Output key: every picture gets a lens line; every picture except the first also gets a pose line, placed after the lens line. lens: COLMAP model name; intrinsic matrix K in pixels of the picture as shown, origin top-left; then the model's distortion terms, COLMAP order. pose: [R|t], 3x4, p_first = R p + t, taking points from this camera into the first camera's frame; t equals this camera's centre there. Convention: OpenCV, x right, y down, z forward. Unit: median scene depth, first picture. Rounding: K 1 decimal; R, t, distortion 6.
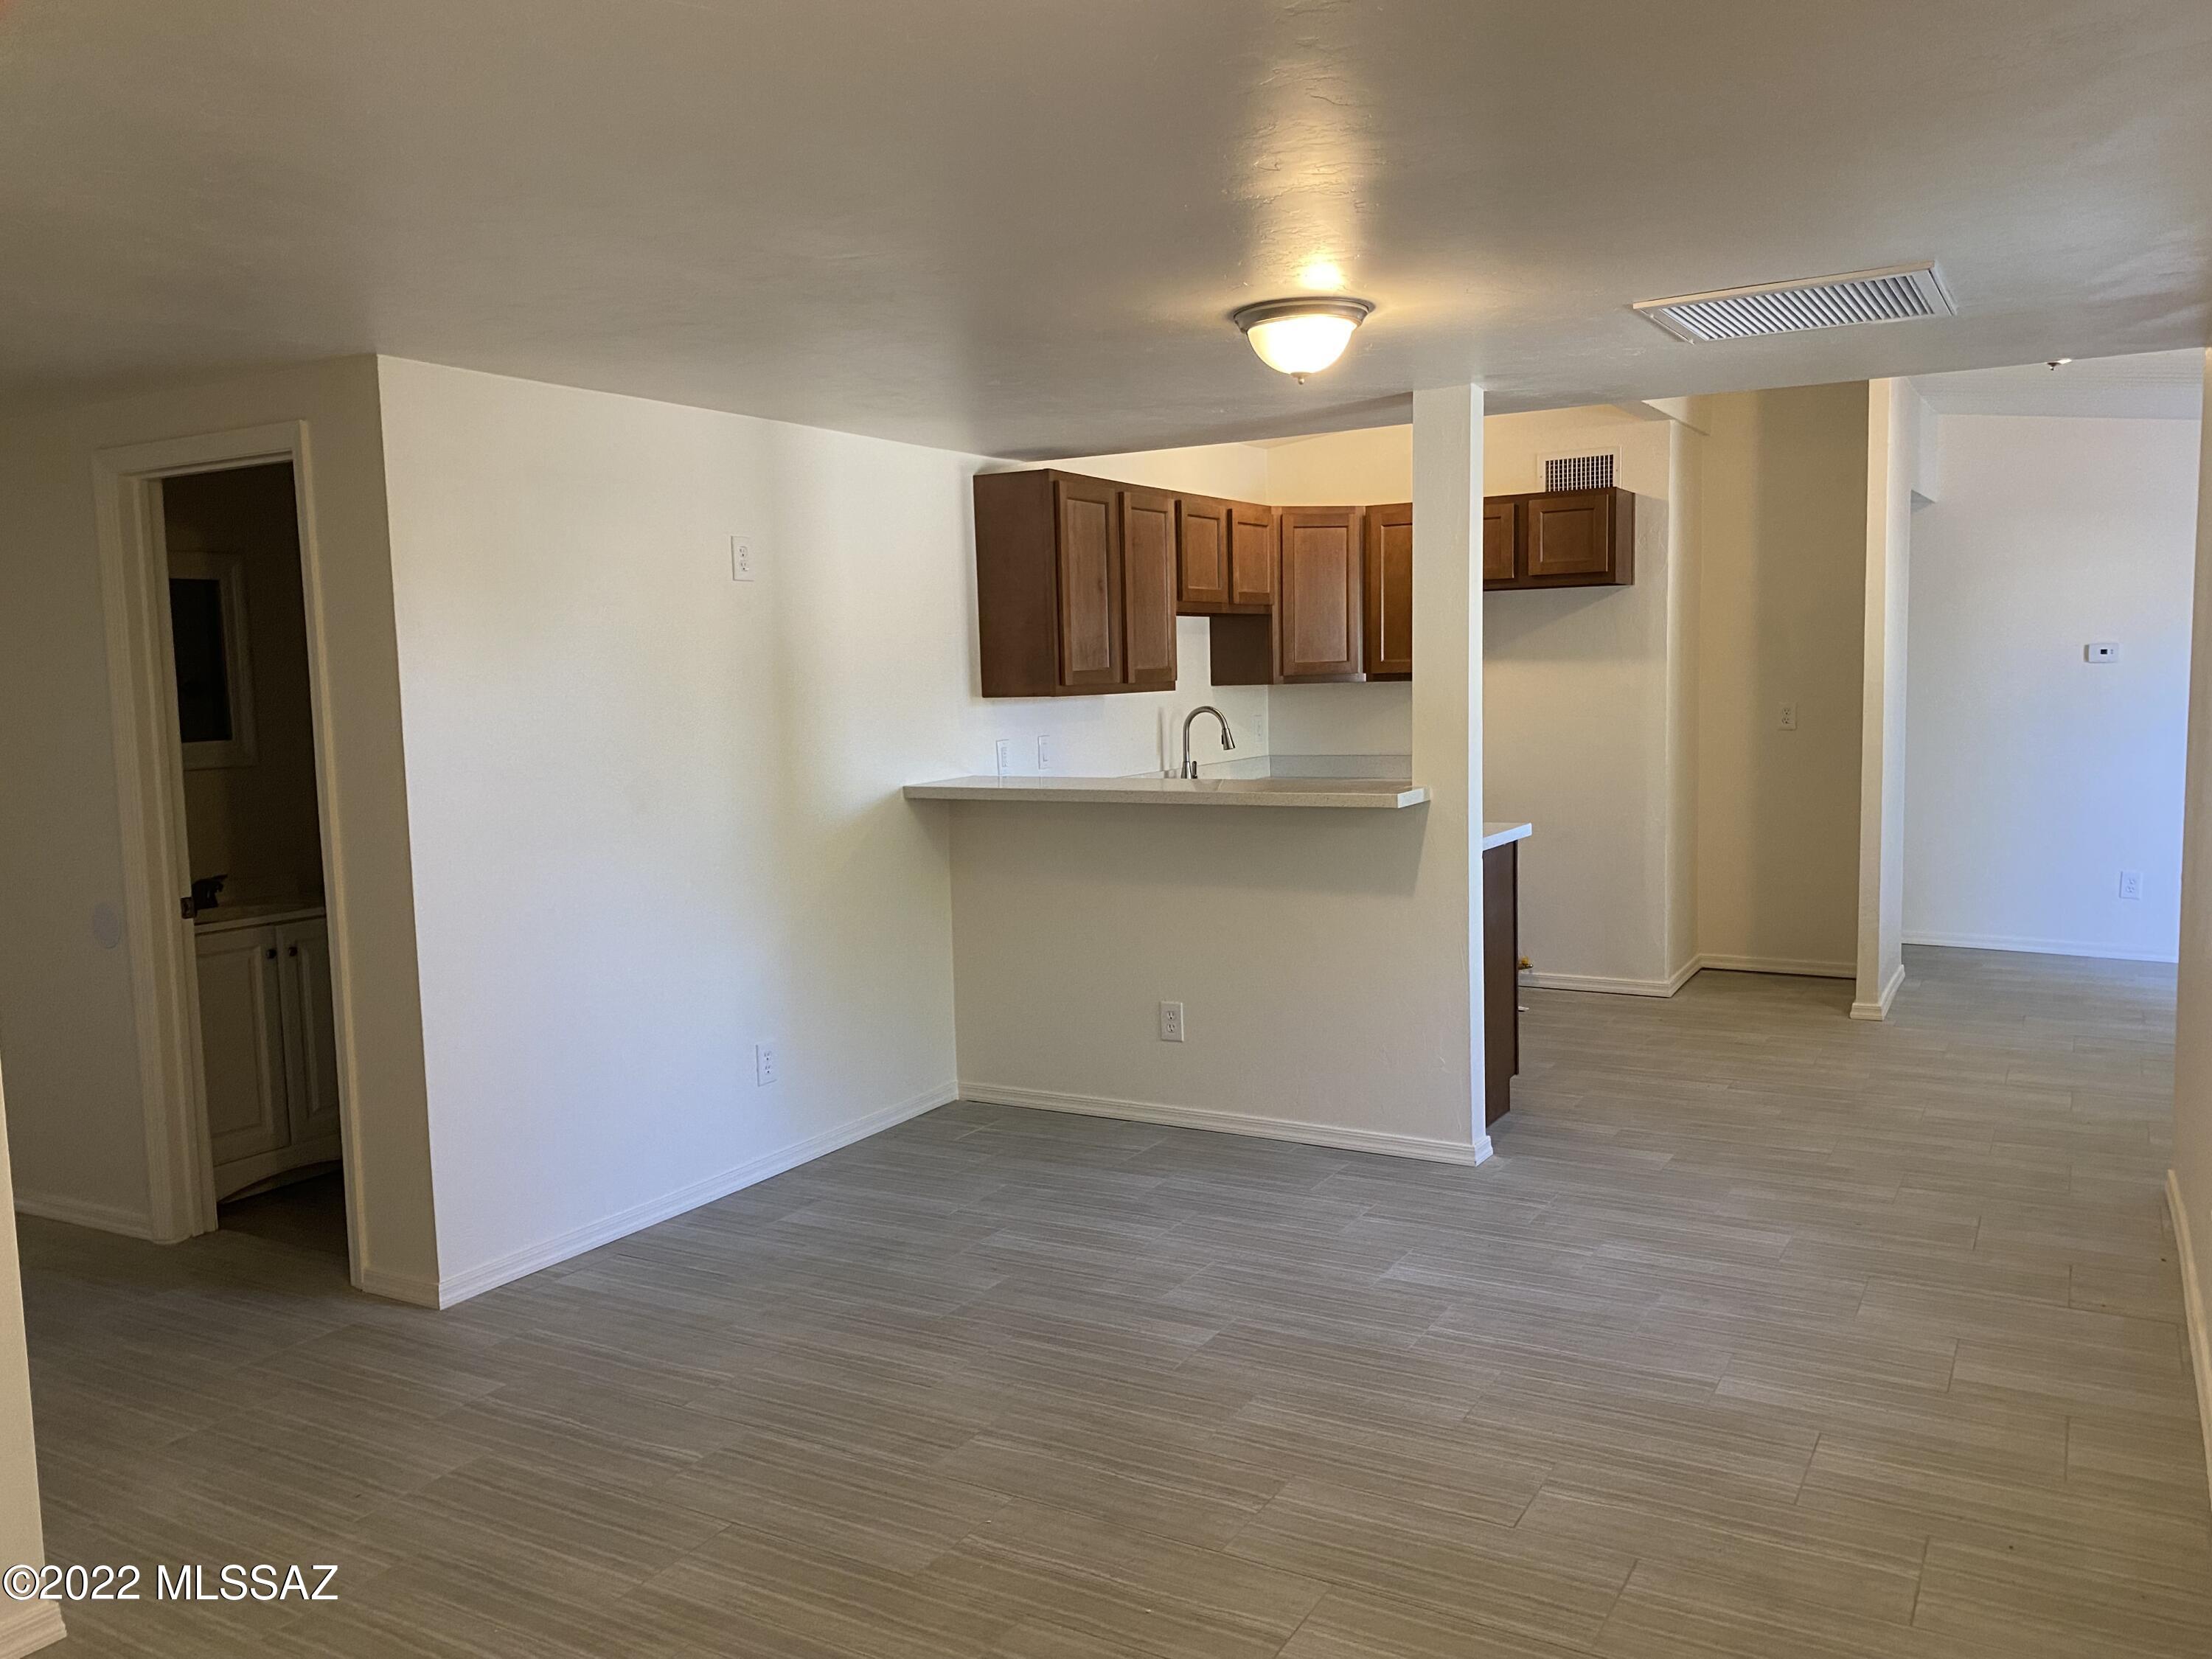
lens RADIAL K [[1690.0, 0, 1095.1], [0, 1690.0, 834.3], [0, 0, 1]] dist [0.059584, -0.036073]
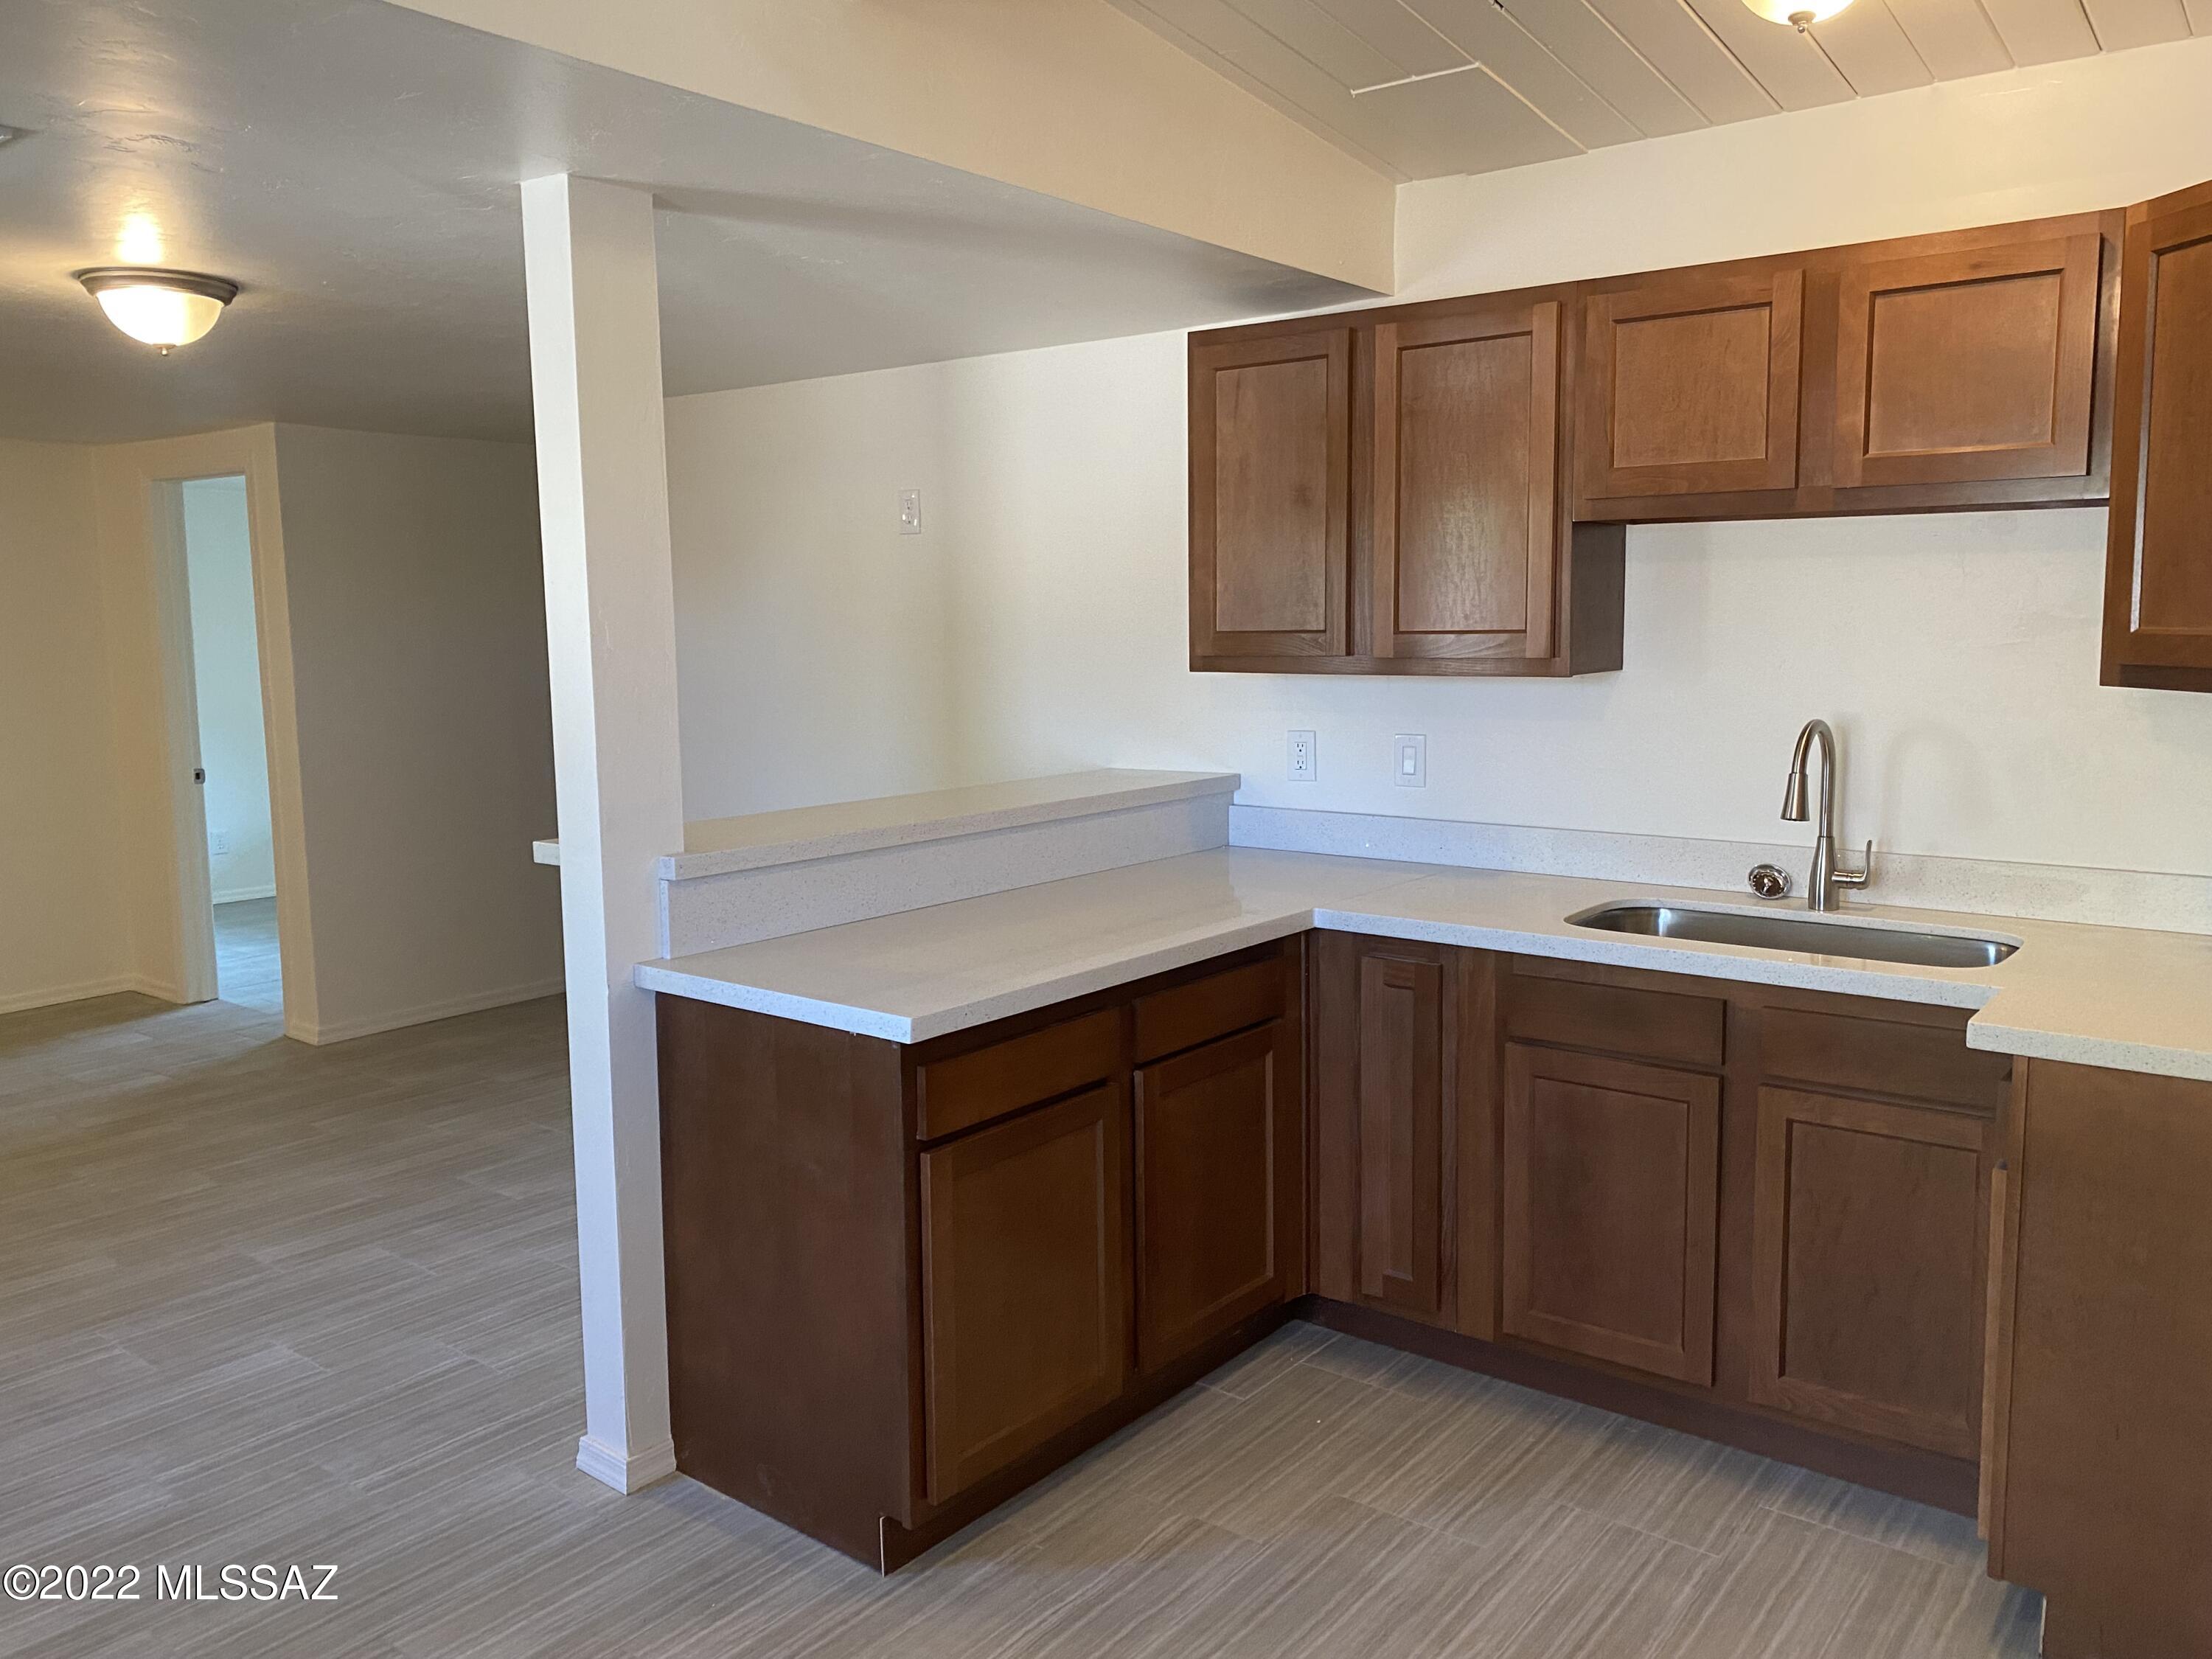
lens RADIAL K [[1690.0, 0, 1095.8], [0, 1690.0, 815.2], [0, 0, 1]] dist [0.059584, -0.036073]
pose [[-0.147723, 0.138627, -0.979265, 0.927266], [-0.091631, 0.983951, 0.153113, -0.177537], [0.984775, 0.112349, -0.132650, 1.496547]]
